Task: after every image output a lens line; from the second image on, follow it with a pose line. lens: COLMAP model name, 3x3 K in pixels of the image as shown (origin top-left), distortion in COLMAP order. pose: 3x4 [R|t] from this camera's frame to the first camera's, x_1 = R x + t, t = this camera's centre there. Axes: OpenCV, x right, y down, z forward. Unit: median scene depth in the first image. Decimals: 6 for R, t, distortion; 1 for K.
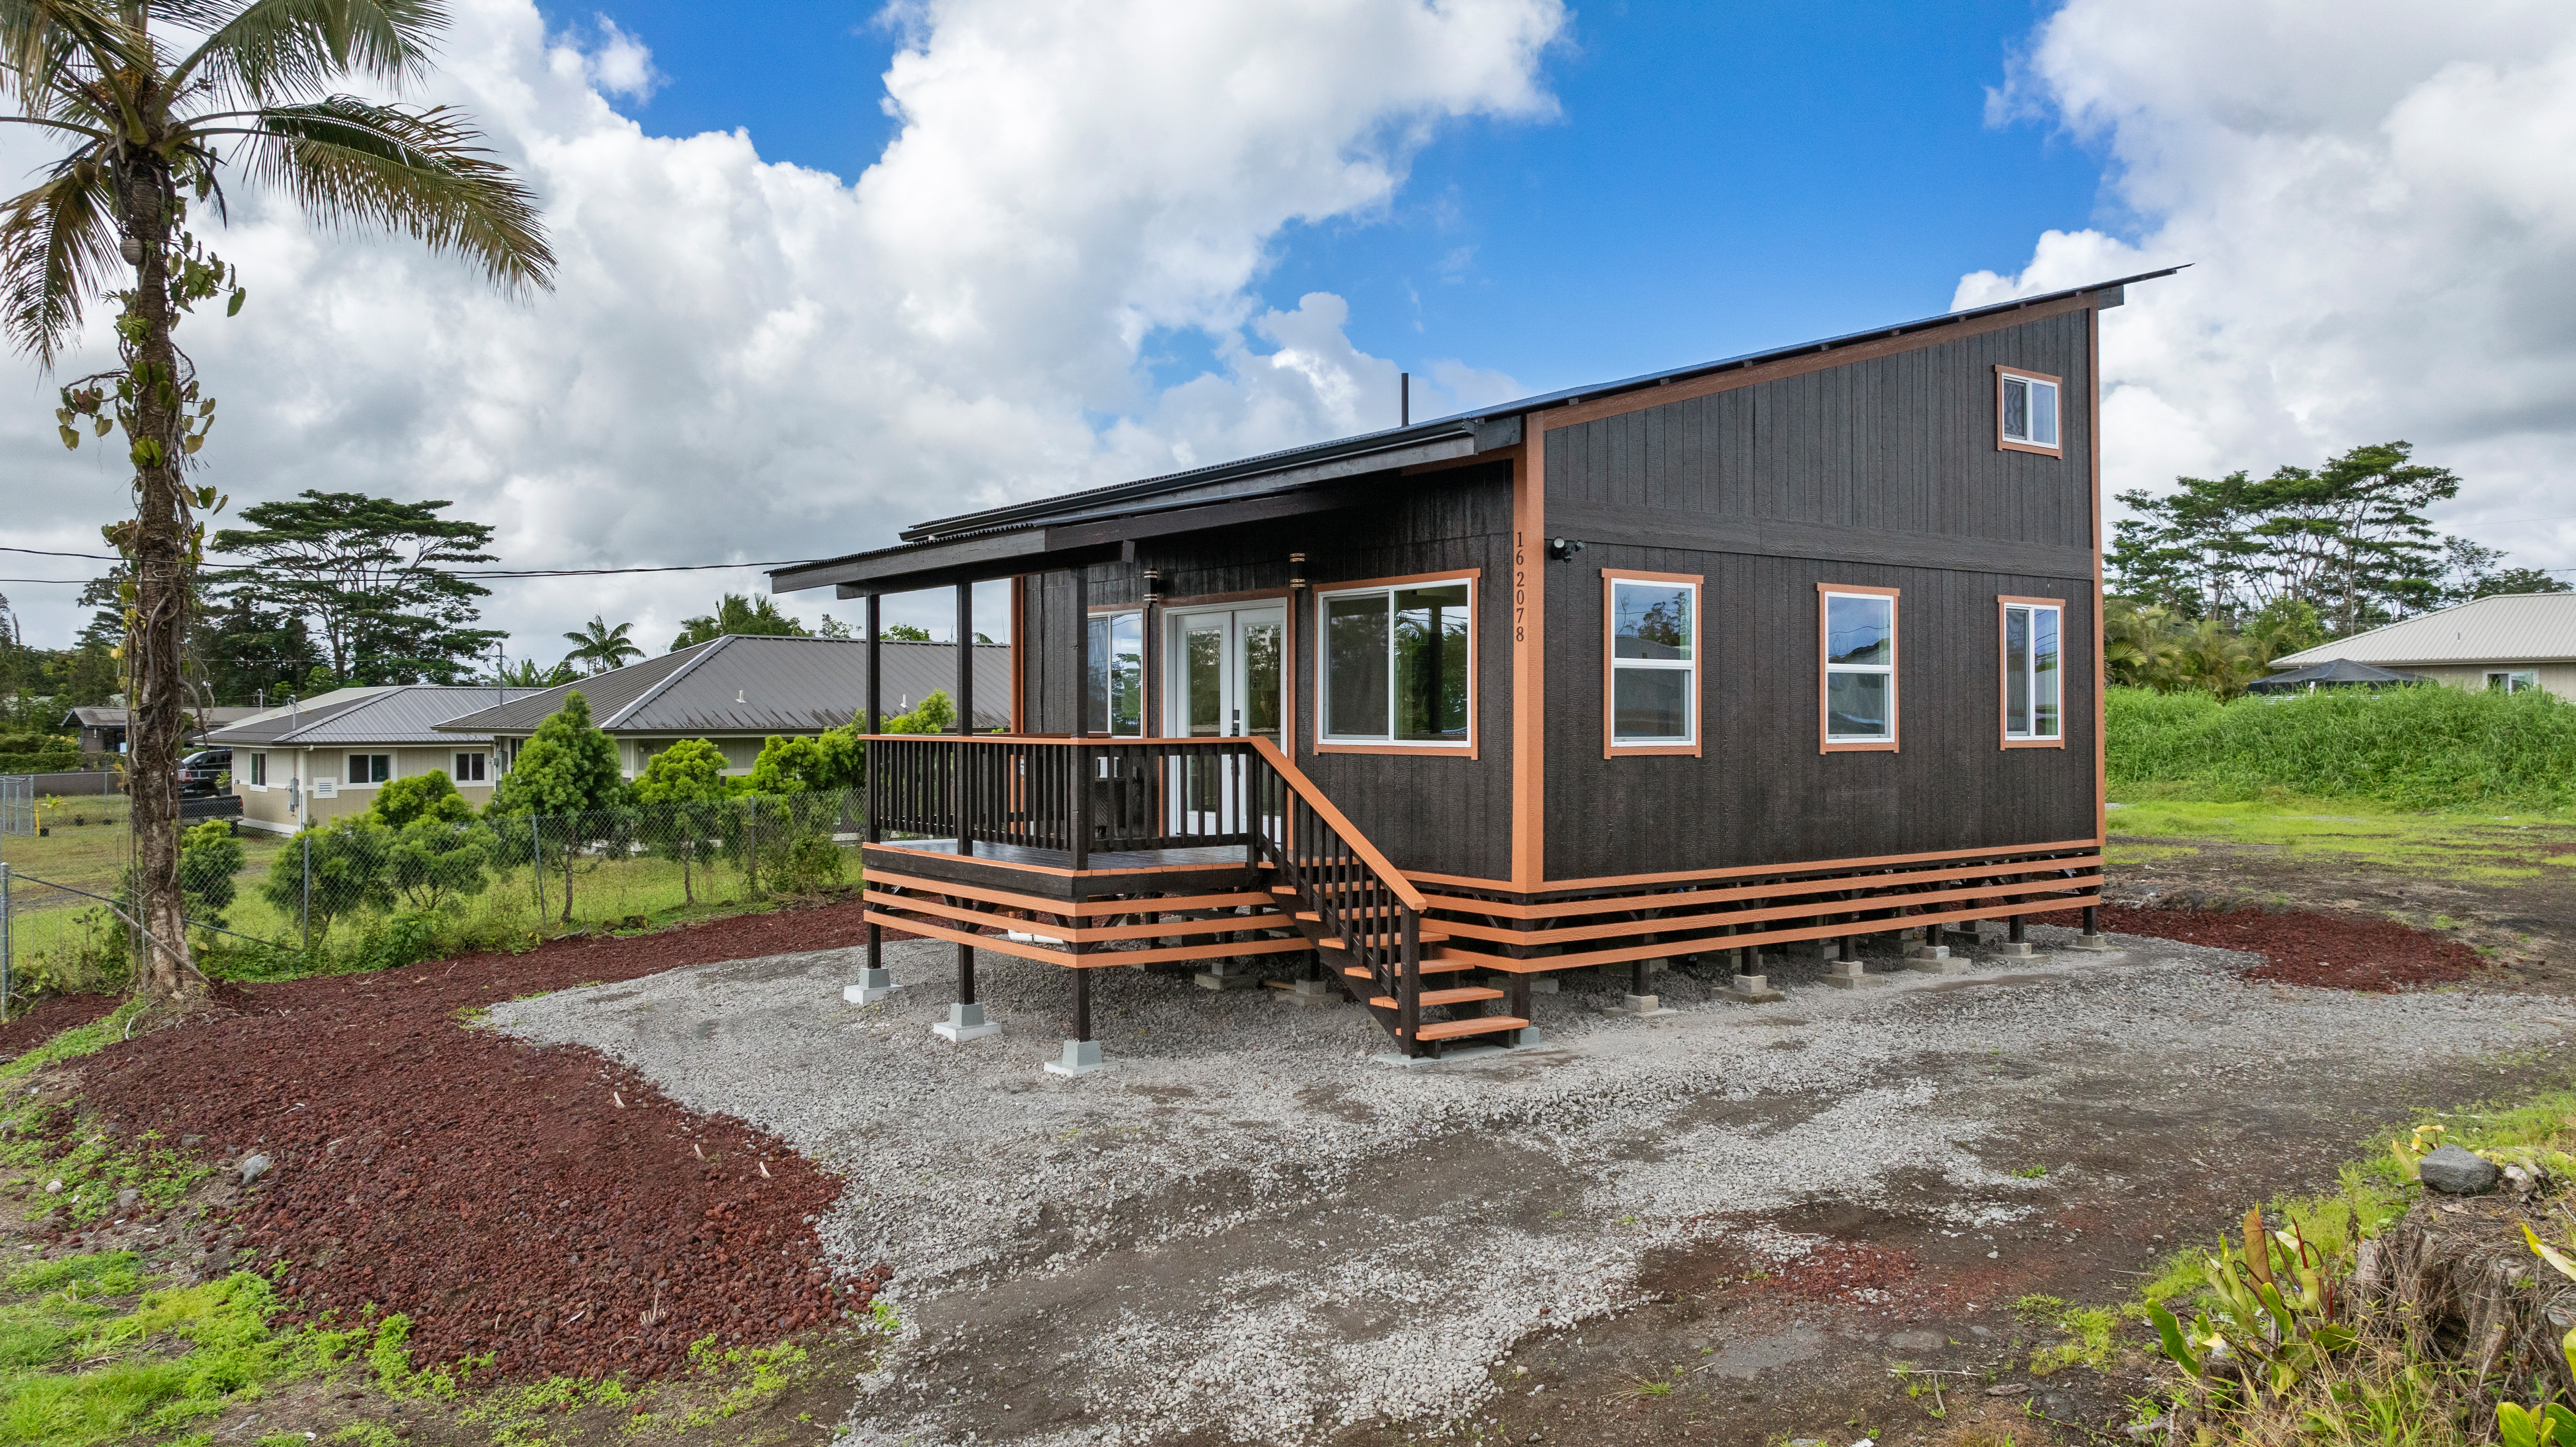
lens RADIAL K [[1800.1, 0, 1285.5], [0, 1800.1, 721.0], [0, 0, 1]] dist [-0.039186, -0.003808]
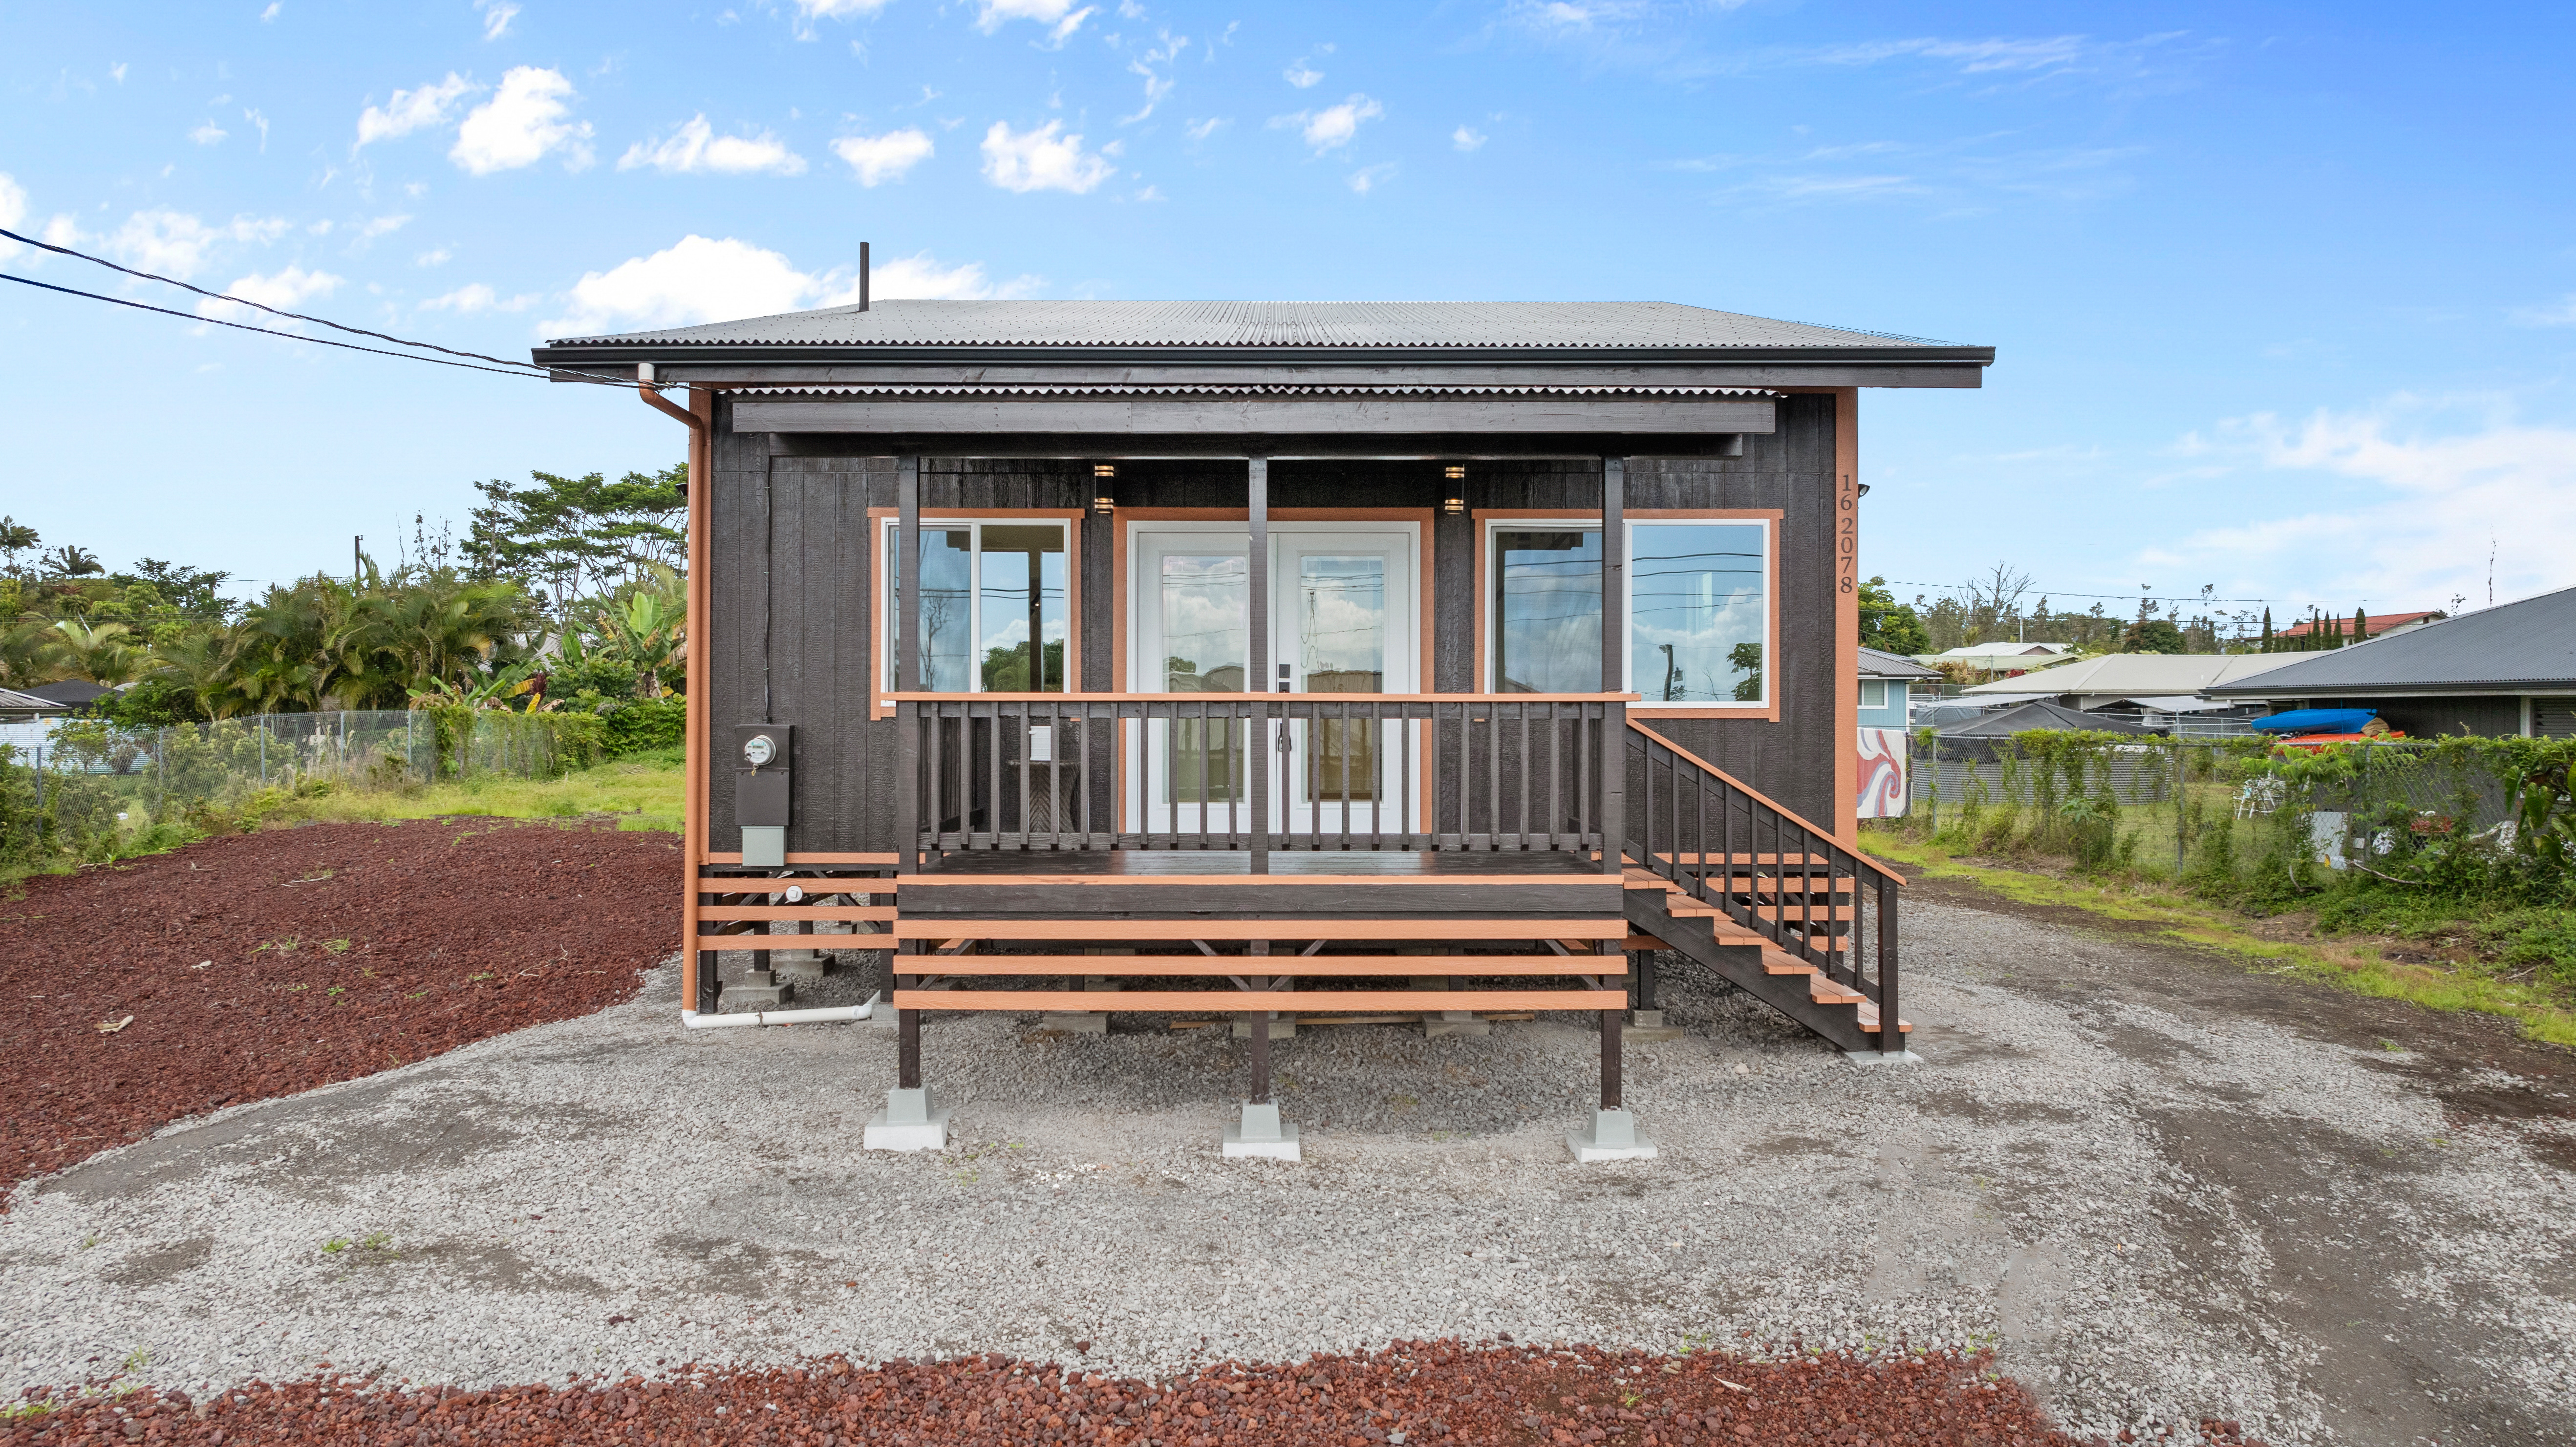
lens RADIAL K [[1800.1, 0, 1286.6], [0, 1800.1, 720.3], [0, 0, 1]] dist [-0.039186, -0.003808]
pose [[0.581391, 0.001487, 0.813623, -0.559337], [-0.003220, 0.999995, 0.000473, 0.014866], [-0.813618, -0.002895, 0.581393, 0.489844]]
